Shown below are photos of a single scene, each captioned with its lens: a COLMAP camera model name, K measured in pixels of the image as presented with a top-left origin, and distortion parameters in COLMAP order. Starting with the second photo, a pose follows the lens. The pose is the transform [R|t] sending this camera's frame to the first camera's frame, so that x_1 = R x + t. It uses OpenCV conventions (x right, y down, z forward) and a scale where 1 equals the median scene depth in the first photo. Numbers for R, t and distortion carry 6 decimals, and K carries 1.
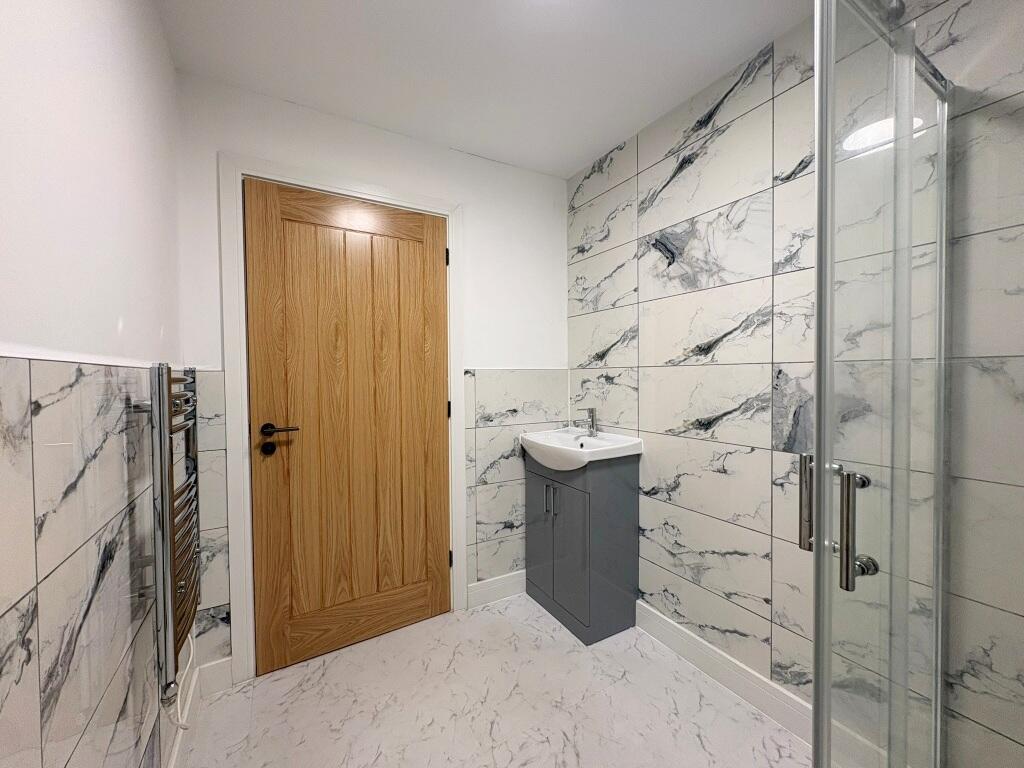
lens RADIAL K [[411.0, 0, 513.7], [0, 411.0, 383.2], [0, 0, 1]] dist [0.000151, -0.000278]
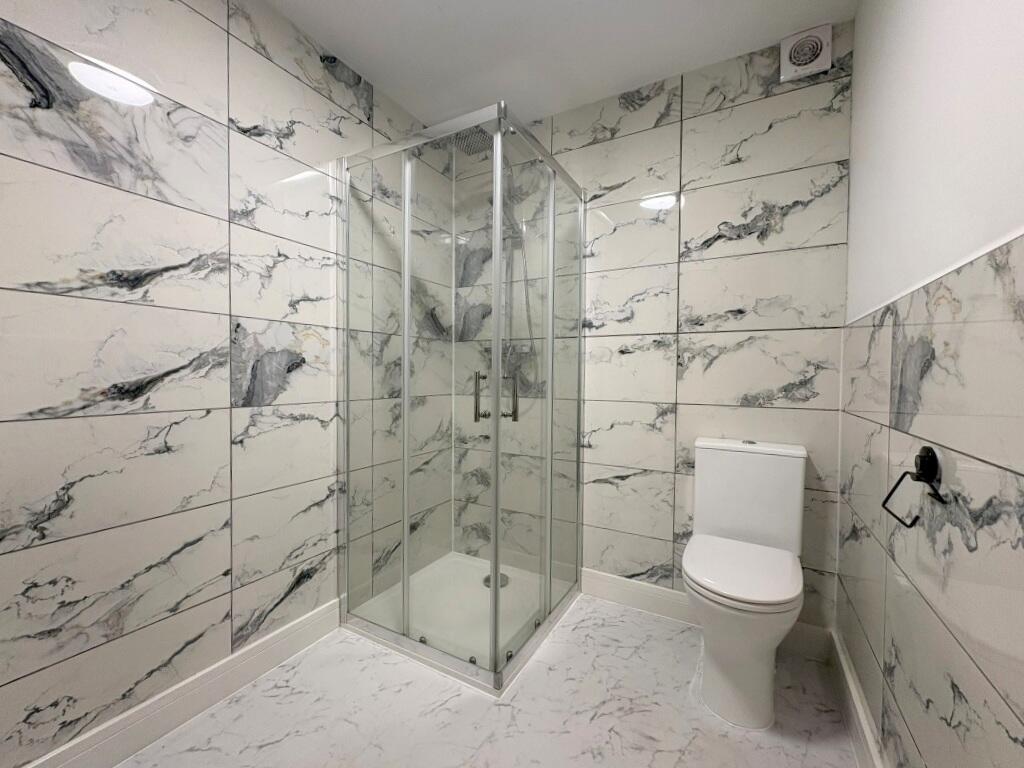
lens RADIAL K [[411.0, 0, 515.0], [0, 411.0, 381.6], [0, 0, 1]] dist [0.000151, -0.000278]
pose [[-0.503591, -0.011350, 0.863868, -0.500542], [0.015979, 0.999620, 0.022449, 0.090067], [-0.863794, 0.025109, -0.503219, 0.894077]]
